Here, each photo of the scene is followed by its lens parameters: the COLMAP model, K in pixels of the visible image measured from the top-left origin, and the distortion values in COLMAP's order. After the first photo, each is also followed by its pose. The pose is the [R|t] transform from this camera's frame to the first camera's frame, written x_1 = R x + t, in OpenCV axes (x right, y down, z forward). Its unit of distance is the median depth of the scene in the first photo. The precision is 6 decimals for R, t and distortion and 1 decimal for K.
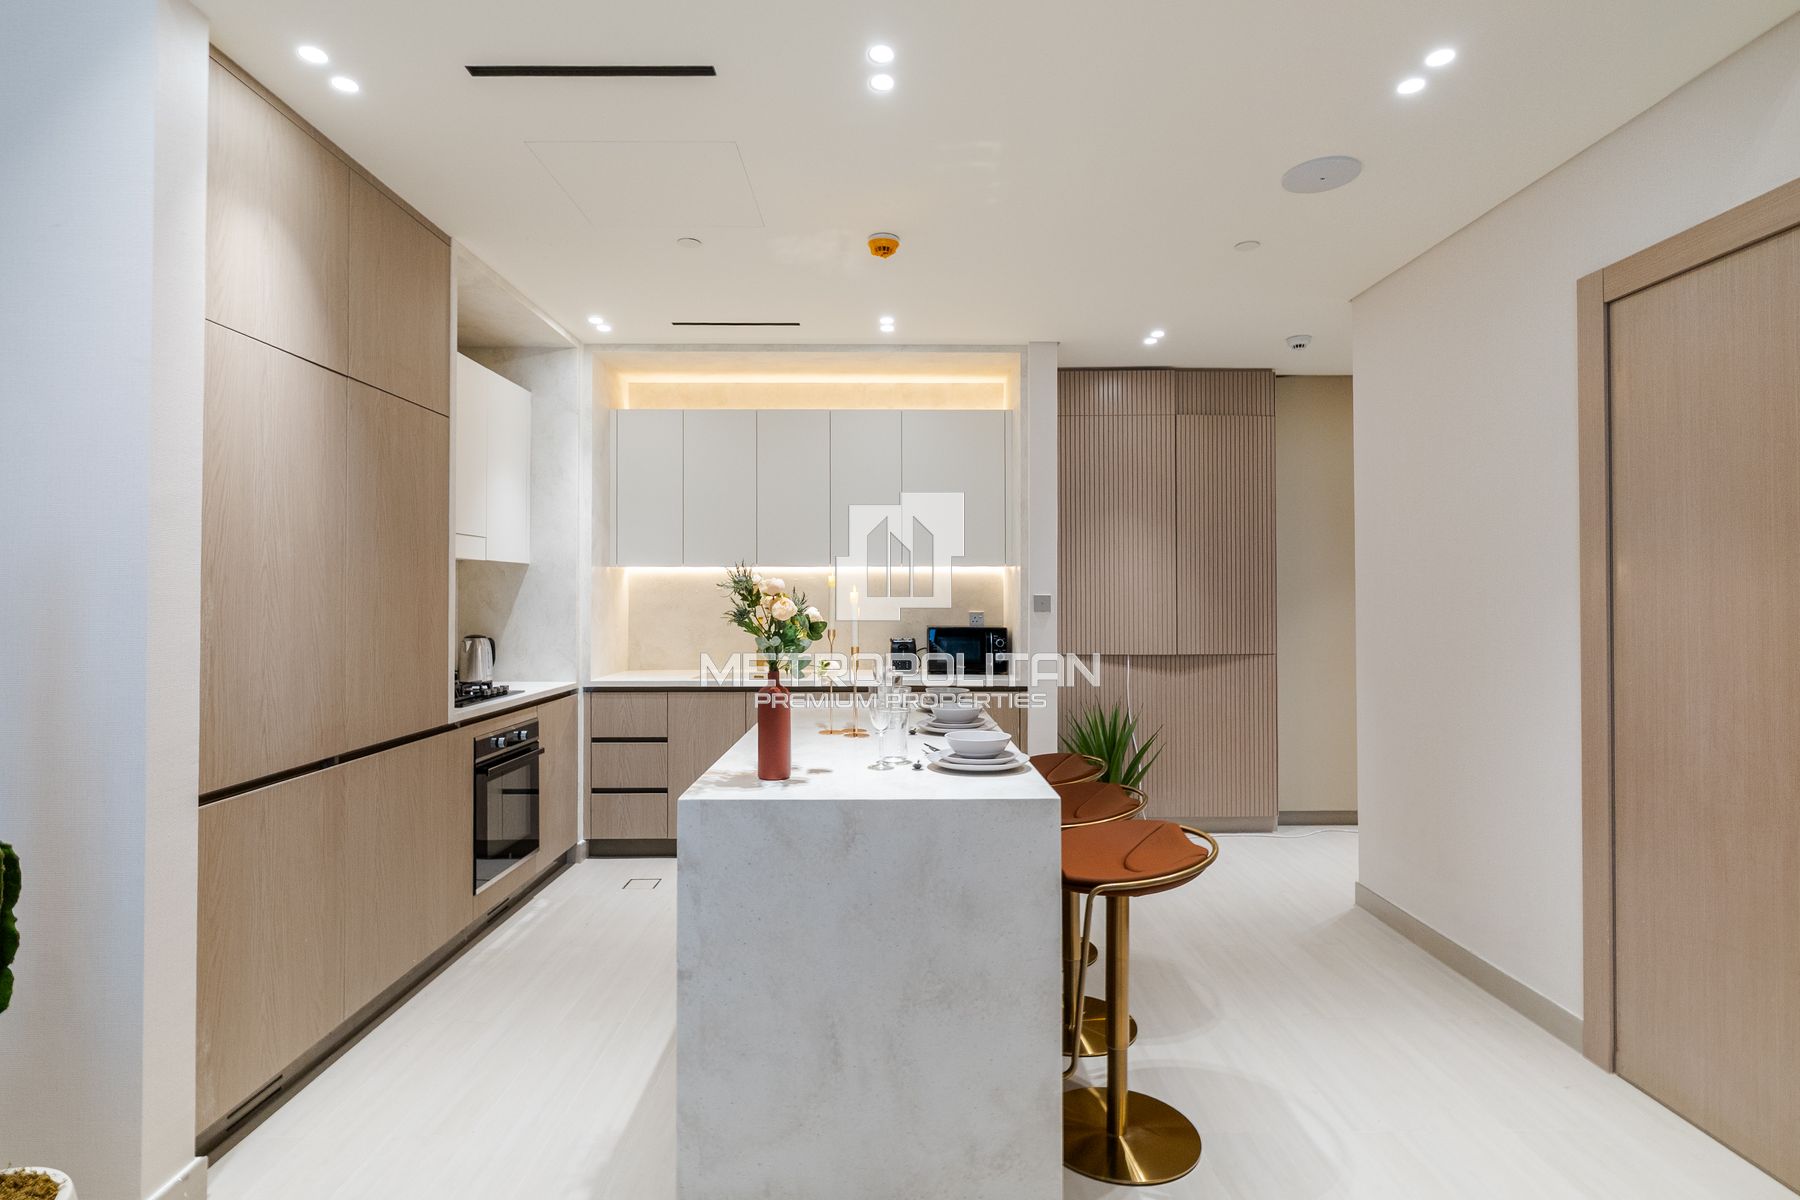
lens RADIAL K [[909.8, 0, 900.0], [0, 909.8, 586.5], [0, 0, 1]] dist [-0.005948, 0.000275]
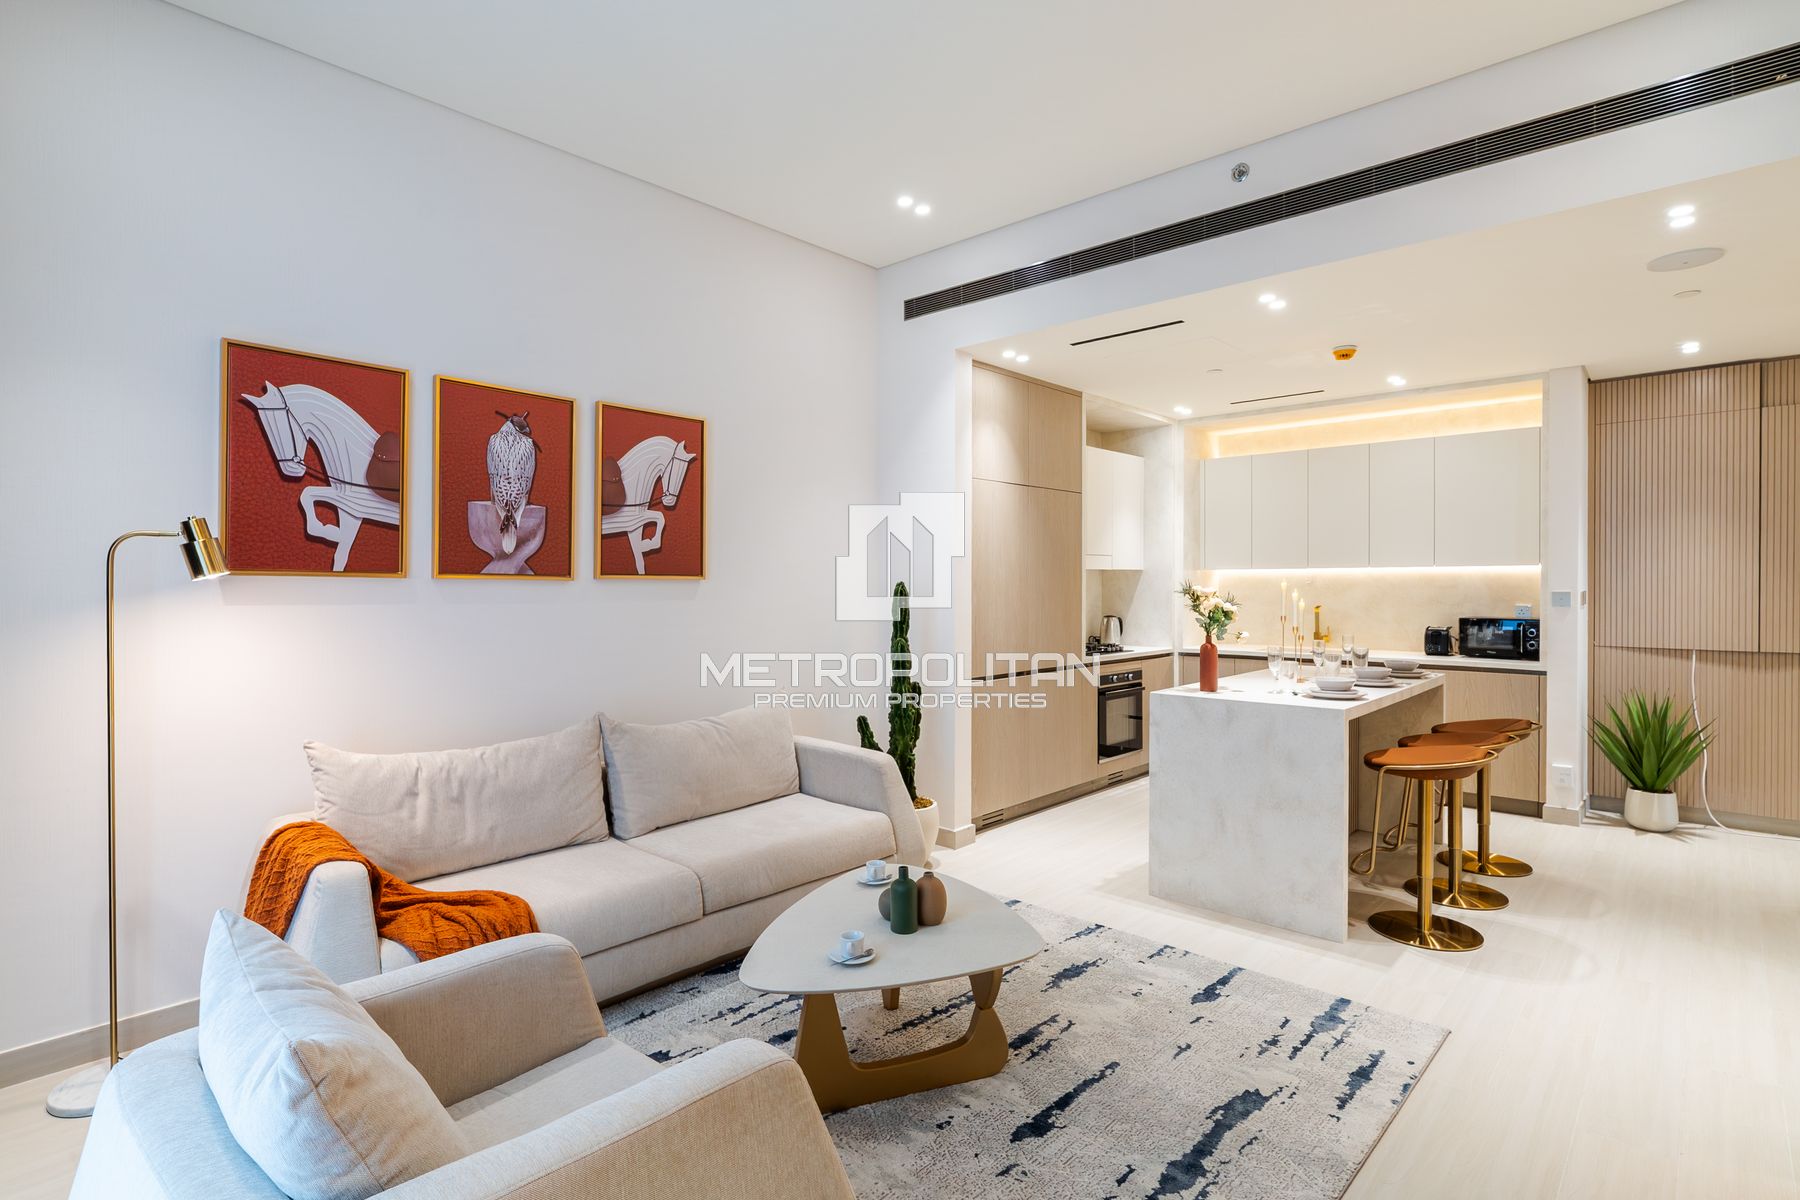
lens RADIAL K [[895.5, 0, 892.2], [0, 895.5, 594.6], [0, 0, 1]] dist [0.000246, 0.000913]
pose [[0.732713, 0.007064, -0.680501, 0.325635], [0.010048, 0.999725, 0.021196, -0.020313], [0.680464, -0.022369, 0.732440, -0.416278]]
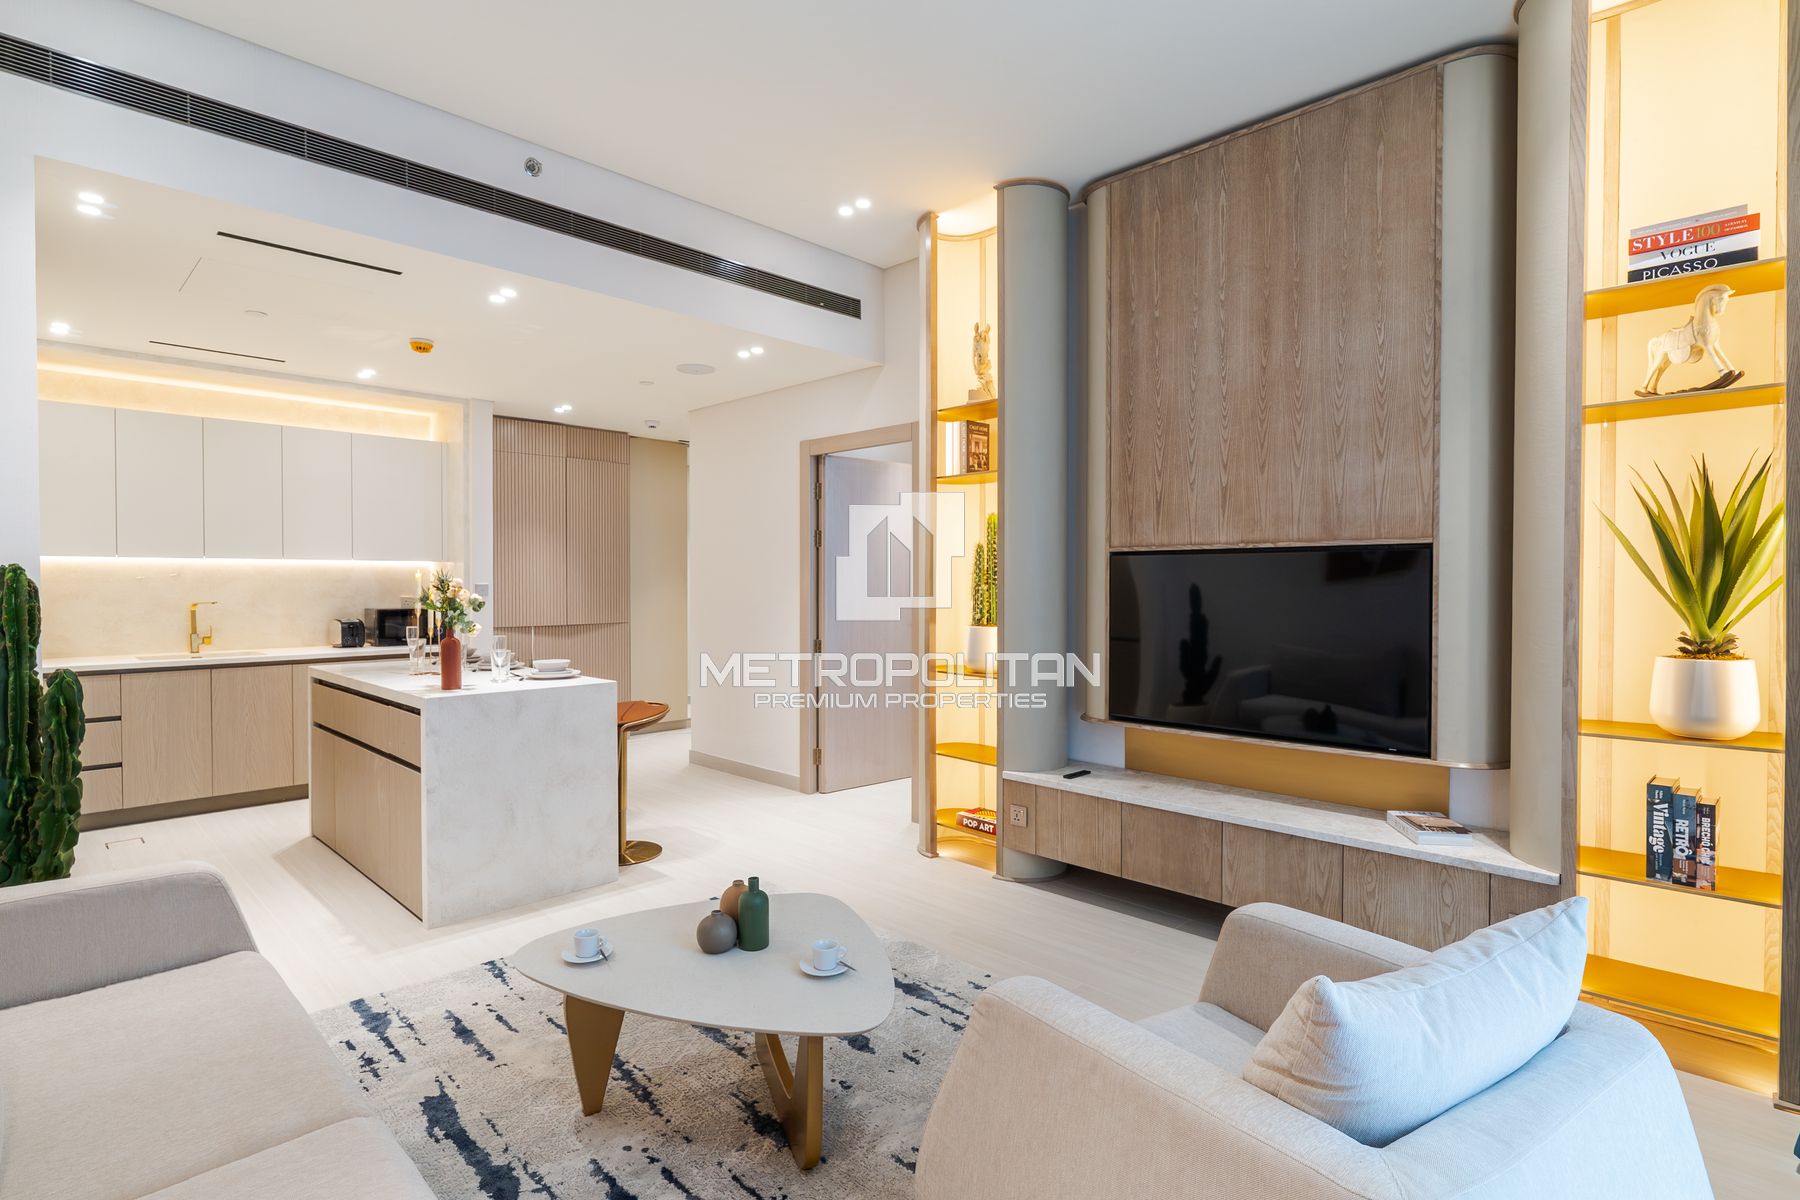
lens RADIAL K [[877.0, 0, 898.8], [0, 877.0, 592.0], [0, 0, 1]] dist [0.000373, 0.000071]
pose [[0.705155, -0.009067, 0.708996, -0.364306], [-0.008164, 0.999748, 0.020904, -0.011721], [-0.709007, -0.020529, 0.704903, -0.413930]]
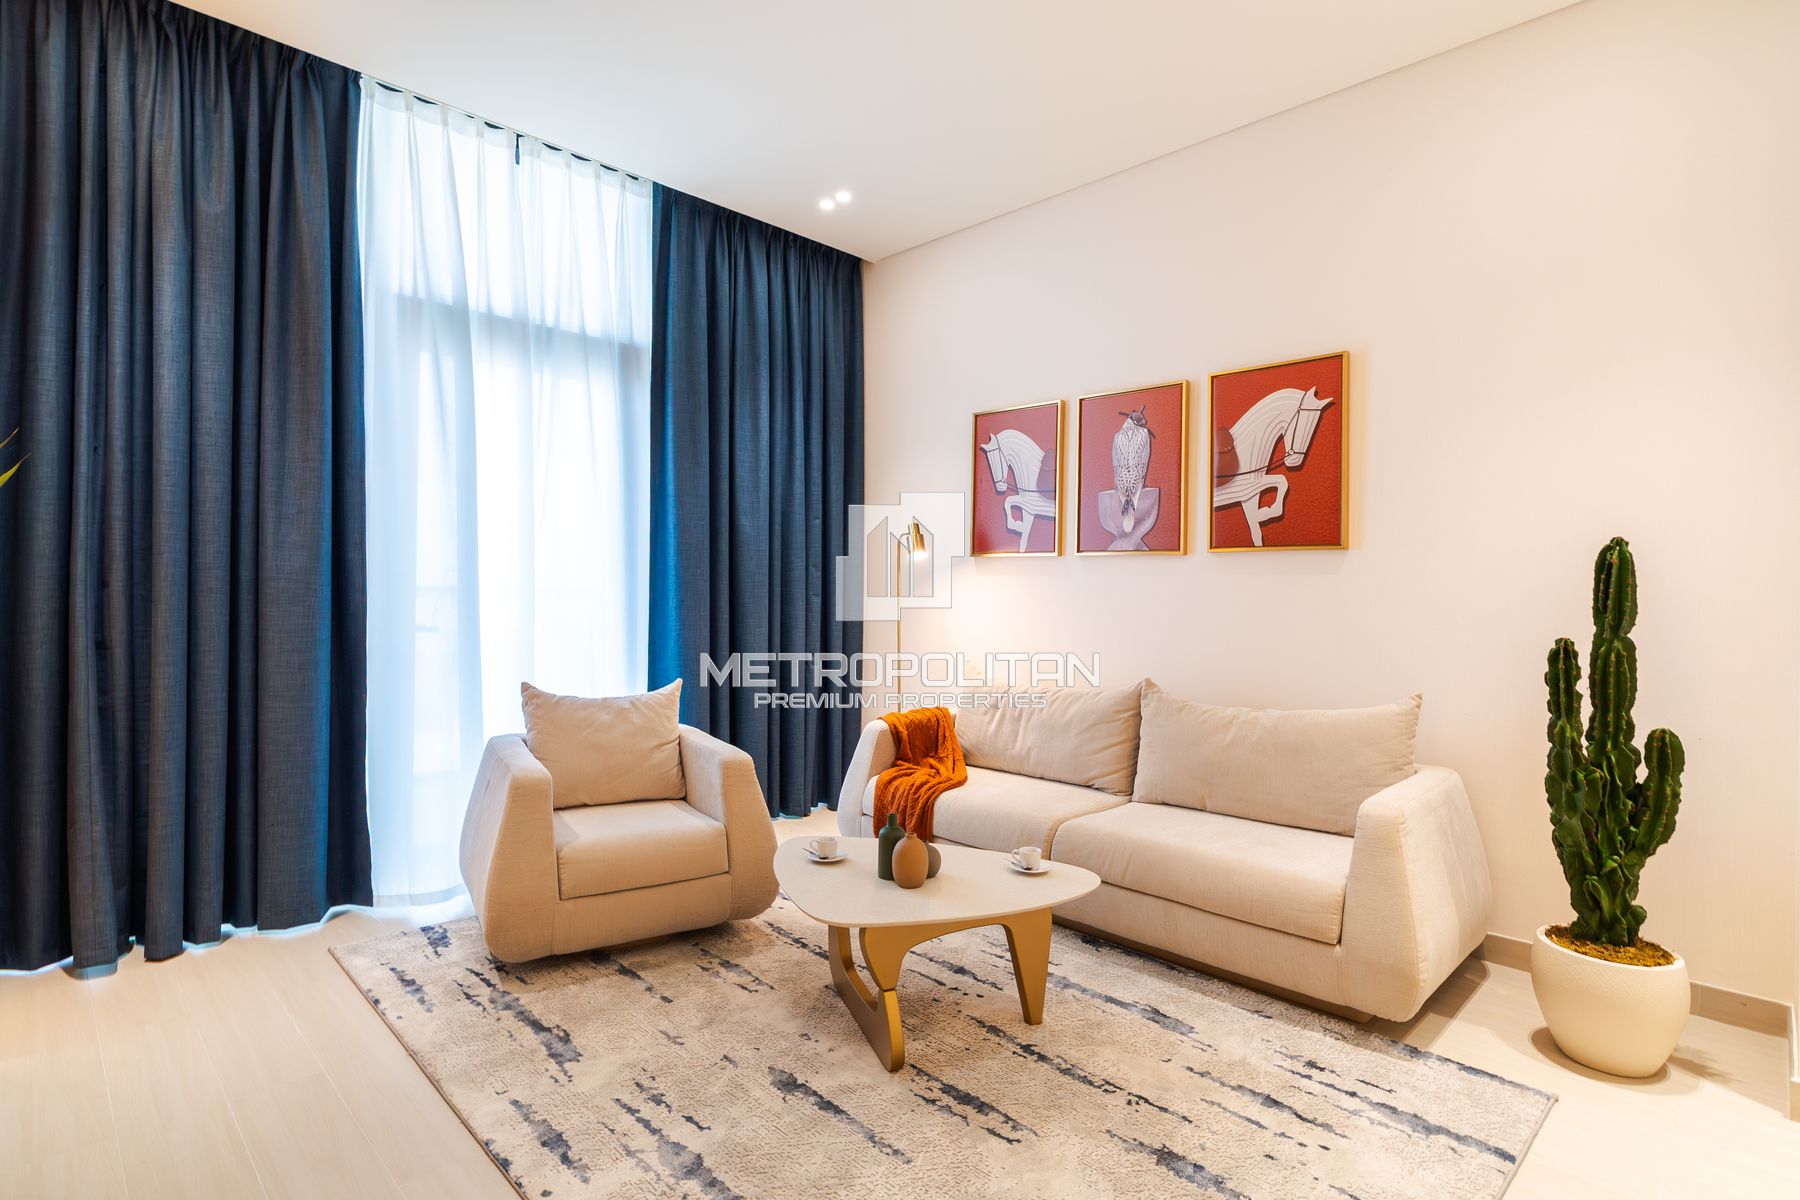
lens RADIAL K [[895.7, 0, 886.0], [0, 895.7, 592.5], [0, 0, 1]] dist [-0.011494, -0.000139]
pose [[-0.720483, -0.011815, -0.693372, 0.347955], [-0.005197, 0.999919, -0.011637, 0.030180], [0.693453, -0.004781, -0.720486, 0.429517]]
